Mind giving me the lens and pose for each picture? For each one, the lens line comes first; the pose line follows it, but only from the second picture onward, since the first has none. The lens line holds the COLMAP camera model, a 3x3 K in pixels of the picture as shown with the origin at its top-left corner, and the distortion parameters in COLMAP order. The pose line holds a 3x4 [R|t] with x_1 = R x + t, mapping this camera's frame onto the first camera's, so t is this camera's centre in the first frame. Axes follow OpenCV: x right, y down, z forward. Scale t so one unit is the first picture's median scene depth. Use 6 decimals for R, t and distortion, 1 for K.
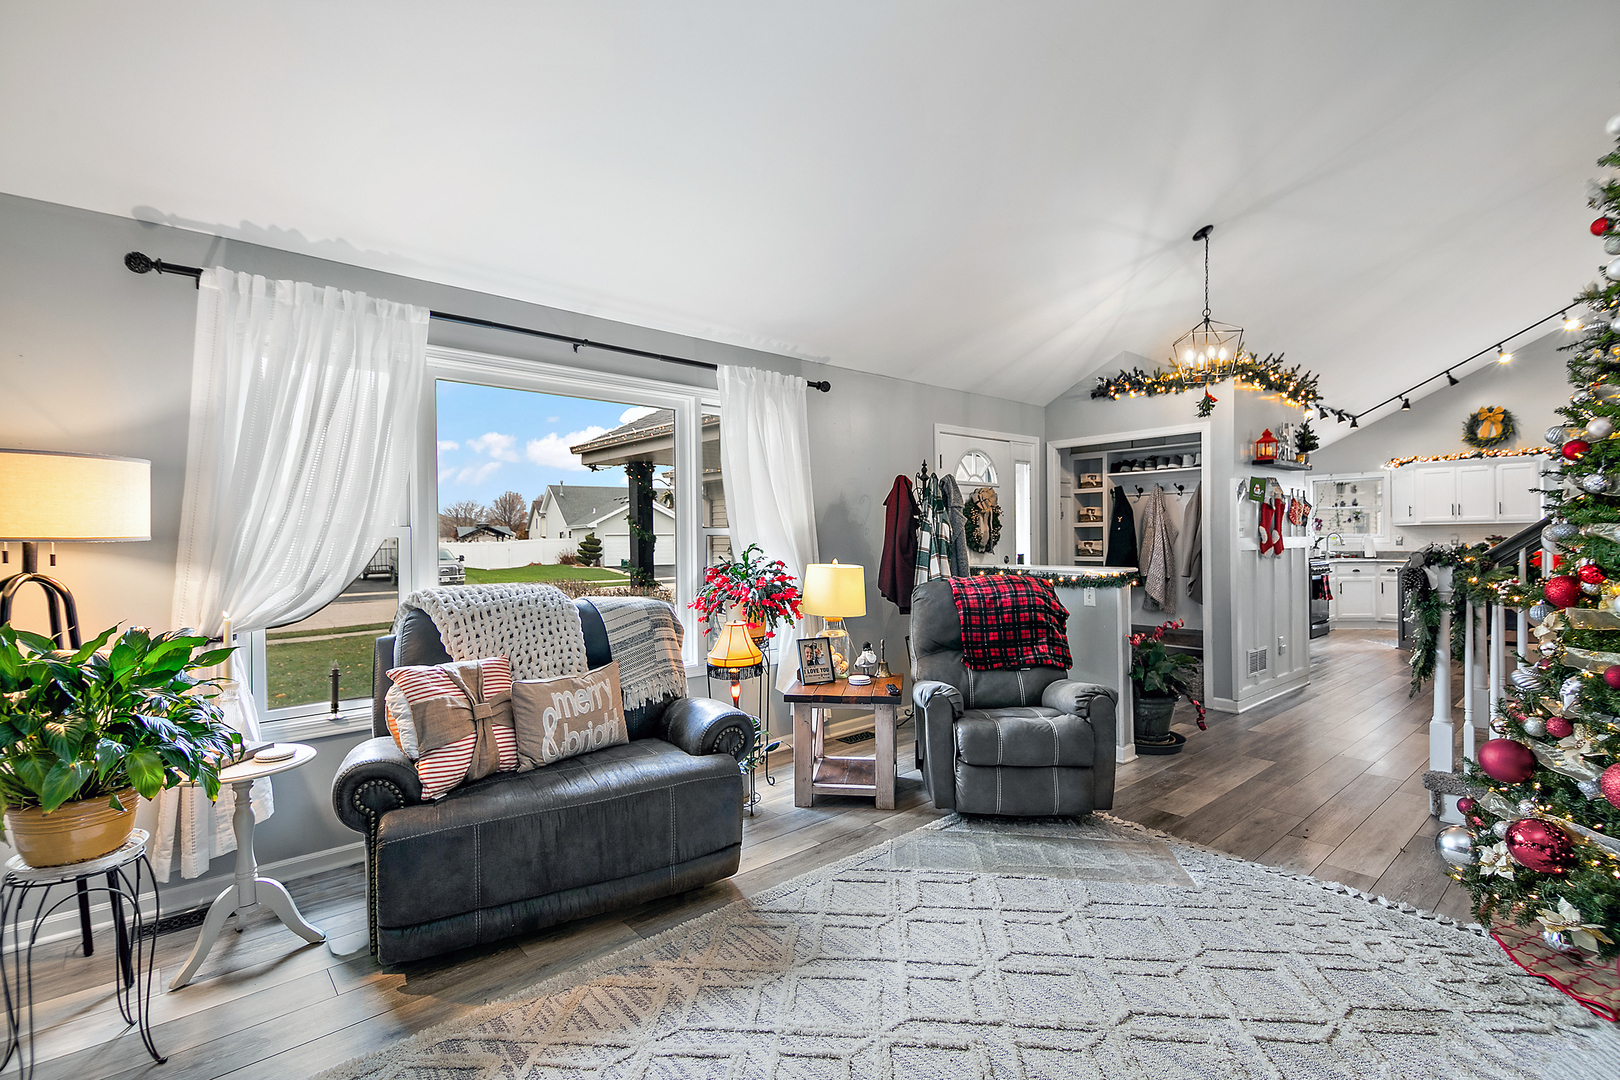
lens RADIAL K [[729.8, 0, 808.9], [0, 729.8, 541.0], [0, 0, 1]] dist [-0.001321, 0.000343]
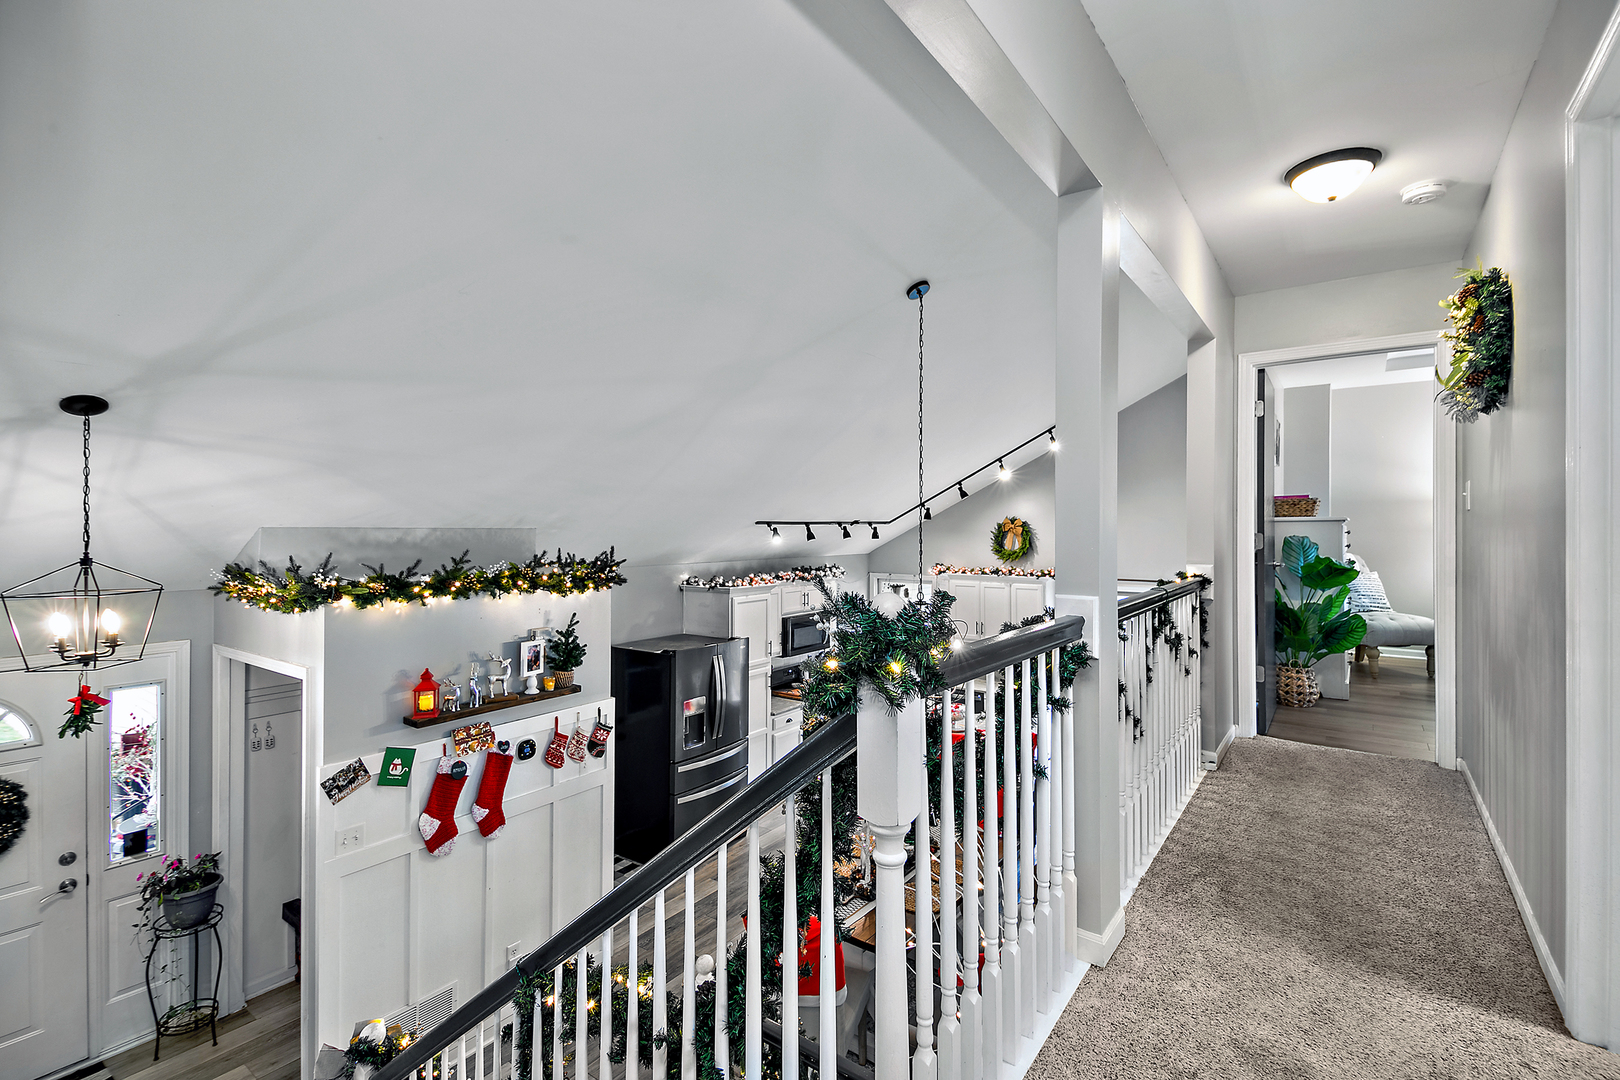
lens RADIAL K [[729.8, 0, 810.7], [0, 729.8, 534.4], [0, 0, 1]] dist [-0.001321, 0.000343]
pose [[0.971074, 0.006026, 0.238701, 0.465877], [-0.004839, 0.999973, -0.005558, -0.157963], [-0.238728, 0.004242, 0.971077, 0.157240]]
